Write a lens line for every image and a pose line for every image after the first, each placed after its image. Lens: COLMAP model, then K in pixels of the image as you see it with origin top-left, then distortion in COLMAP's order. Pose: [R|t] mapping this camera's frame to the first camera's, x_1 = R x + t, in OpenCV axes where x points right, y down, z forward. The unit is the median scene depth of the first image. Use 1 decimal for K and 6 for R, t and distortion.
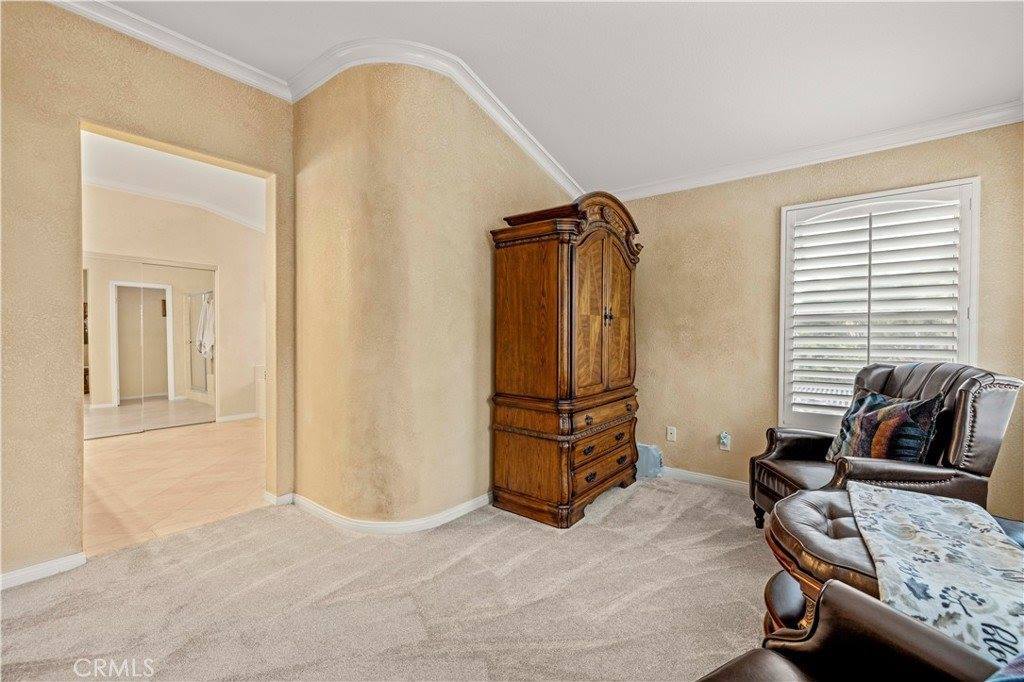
lens RADIAL K [[430.5, 0, 509.4], [0, 430.5, 341.1], [0, 0, 1]] dist [0.000261, -0.000197]
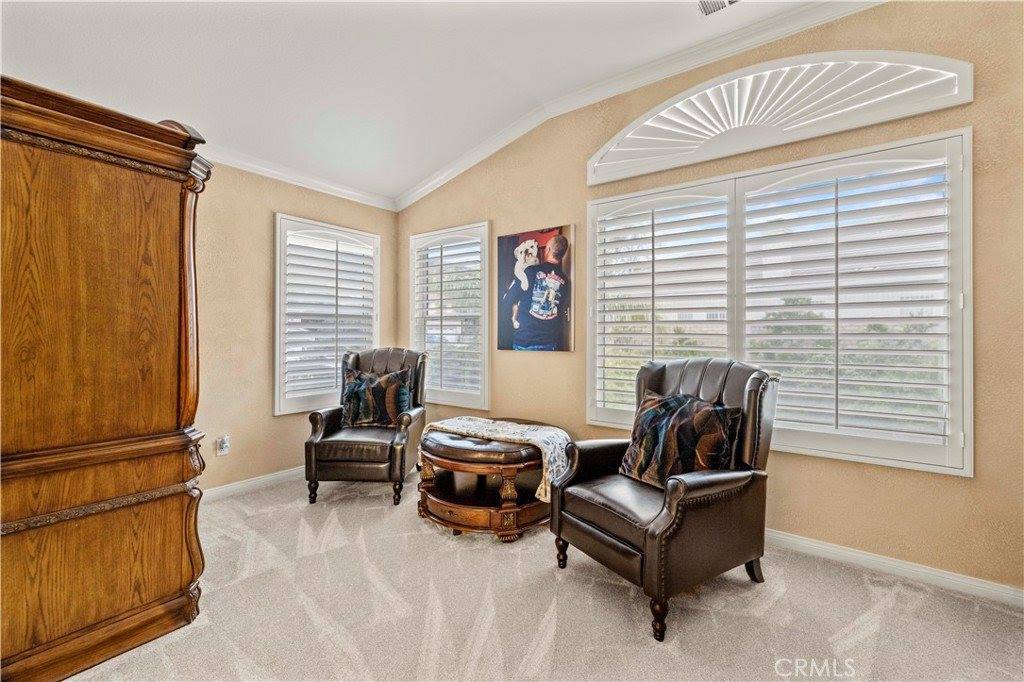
lens RADIAL K [[430.5, 0, 505.4], [0, 430.5, 333.5], [0, 0, 1]] dist [0.000261, -0.000197]
pose [[-0.030084, -0.004672, 0.999536, -0.536029], [0.010036, 0.999937, 0.004975, -0.005493], [-0.999497, 0.010181, -0.030035, 0.515925]]
